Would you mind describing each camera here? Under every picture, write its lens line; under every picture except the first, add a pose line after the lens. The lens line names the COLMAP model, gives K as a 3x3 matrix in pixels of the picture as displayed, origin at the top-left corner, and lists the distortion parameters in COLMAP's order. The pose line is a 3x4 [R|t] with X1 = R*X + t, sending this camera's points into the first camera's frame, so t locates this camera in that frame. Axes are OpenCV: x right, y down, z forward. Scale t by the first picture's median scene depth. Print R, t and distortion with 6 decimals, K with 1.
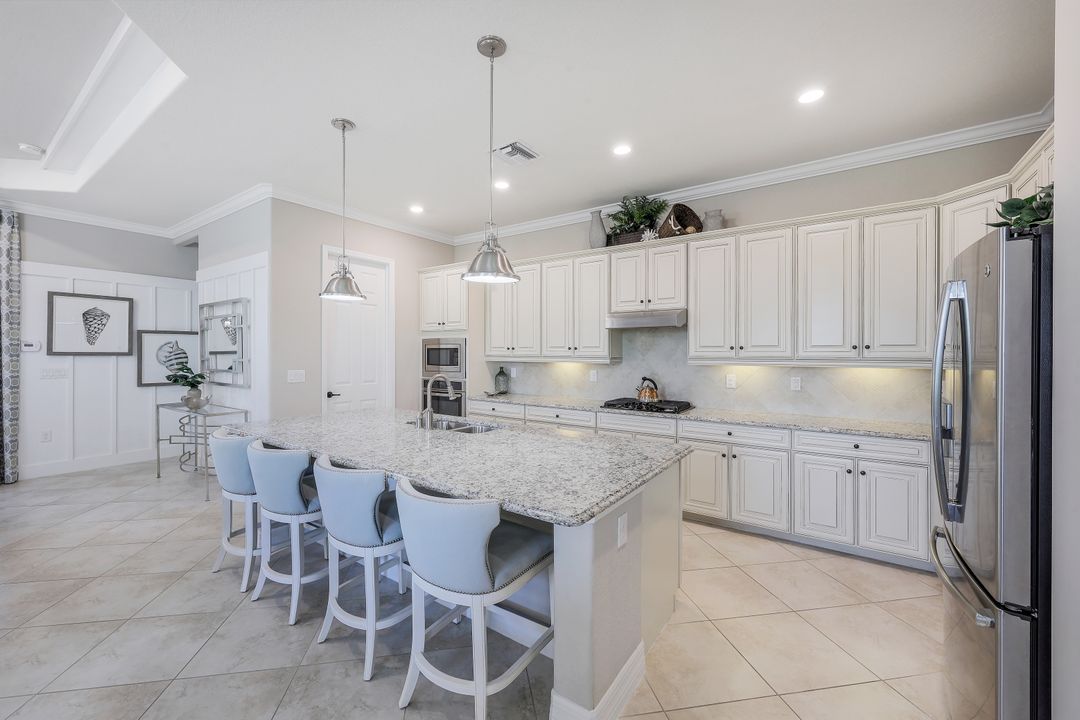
lens RADIAL K [[437.5, 0, 531.7], [0, 437.5, 350.3], [0, 0, 1]] dist [-0.001359, 0.000565]
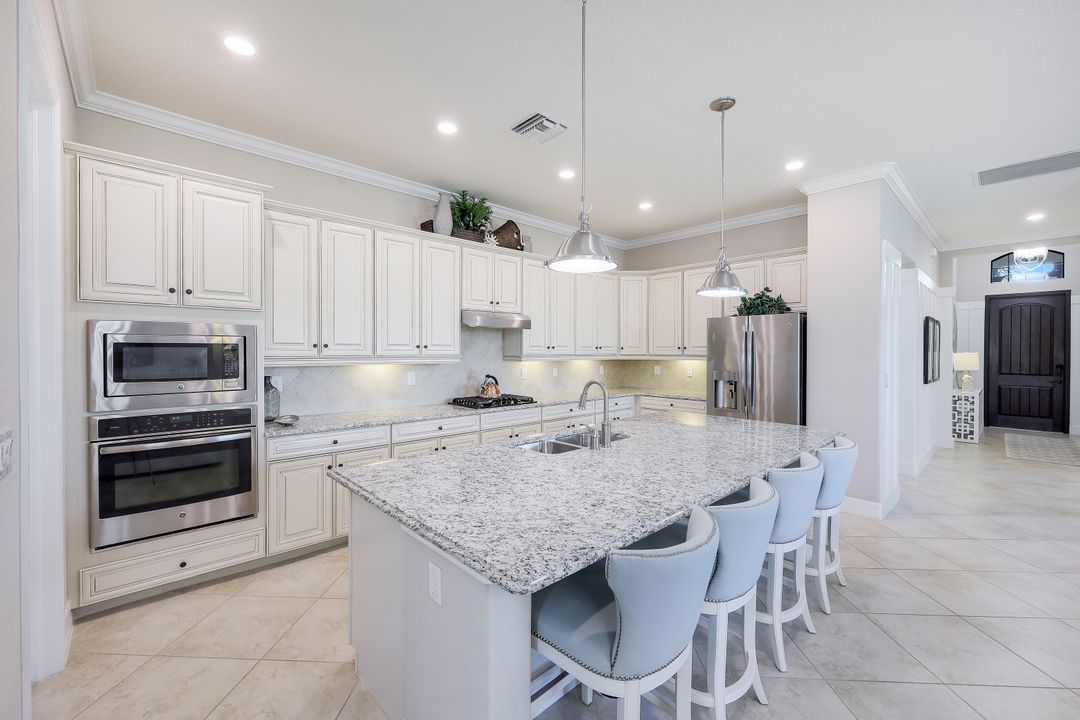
lens RADIAL K [[451.3, 0, 536.3], [0, 451.3, 348.8], [0, 0, 1]] dist [0.000555, -0.000202]
pose [[0.187961, 0.002841, 0.982172, -0.728380], [-0.004123, 0.999989, -0.002104, 0.000829], [-0.982168, -0.003654, 0.187970, 0.643831]]
